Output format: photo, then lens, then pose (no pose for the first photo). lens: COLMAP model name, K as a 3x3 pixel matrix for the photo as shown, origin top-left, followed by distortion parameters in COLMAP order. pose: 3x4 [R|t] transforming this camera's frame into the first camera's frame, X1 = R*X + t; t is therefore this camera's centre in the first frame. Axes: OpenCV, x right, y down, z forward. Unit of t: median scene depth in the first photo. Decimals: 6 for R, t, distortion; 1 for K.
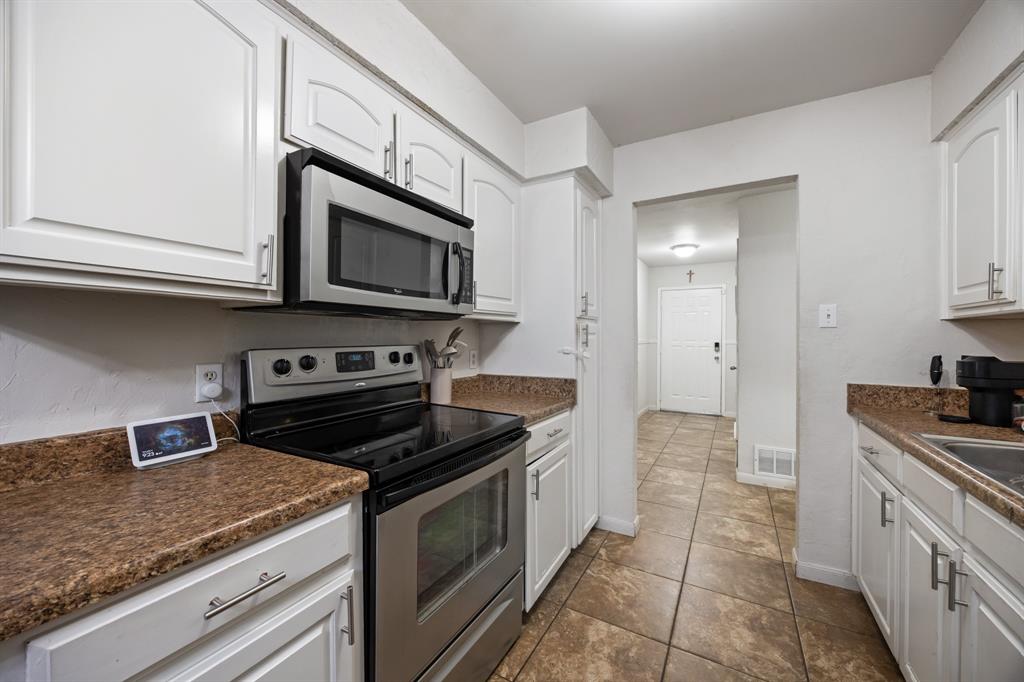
lens RADIAL K [[389.7, 0, 515.7], [0, 389.7, 336.7], [0, 0, 1]] dist [-0.000330, 0.000105]
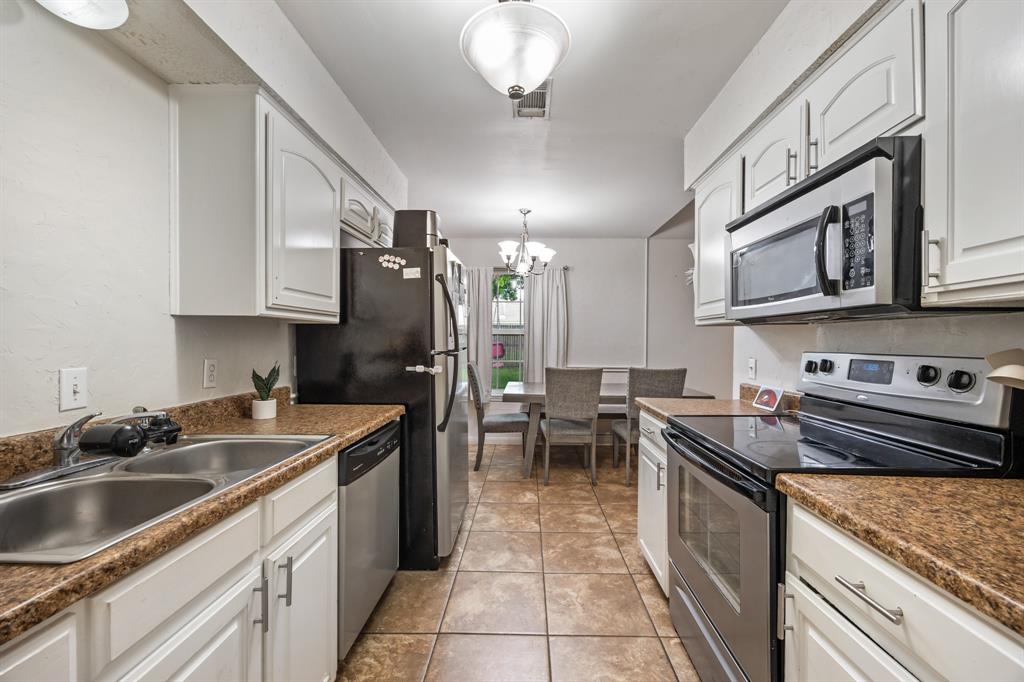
lens RADIAL K [[400.7, 0, 512.0], [0, 400.7, 341.0], [0, 0, 1]] dist [0.000198, -0.000186]
pose [[-0.891751, -0.008653, -0.452444, 0.583262], [-0.008287, 0.999962, -0.002790, 0.003647], [0.452451, 0.001261, -0.891788, 1.194558]]
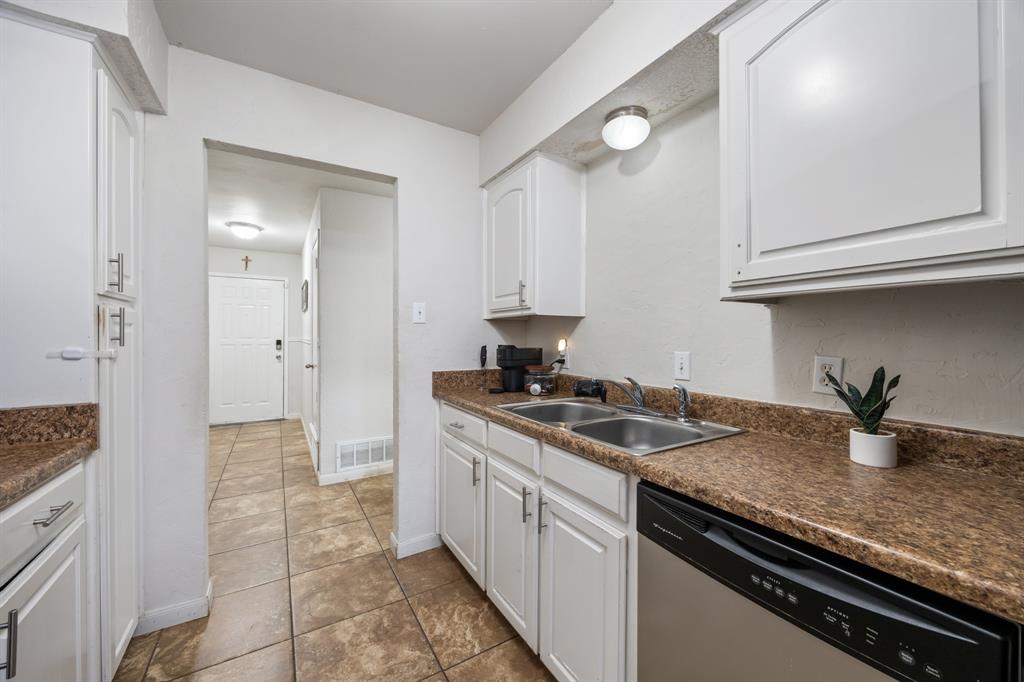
lens RADIAL K [[391.9, 0, 513.6], [0, 391.9, 335.5], [0, 0, 1]] dist [-0.000136, 0.000021]
pose [[0.491160, -0.000593, 0.871069, -0.052398], [-0.000261, 1.000000, 0.000828, 0.011514], [-0.871070, -0.000634, 0.491159, 0.227638]]
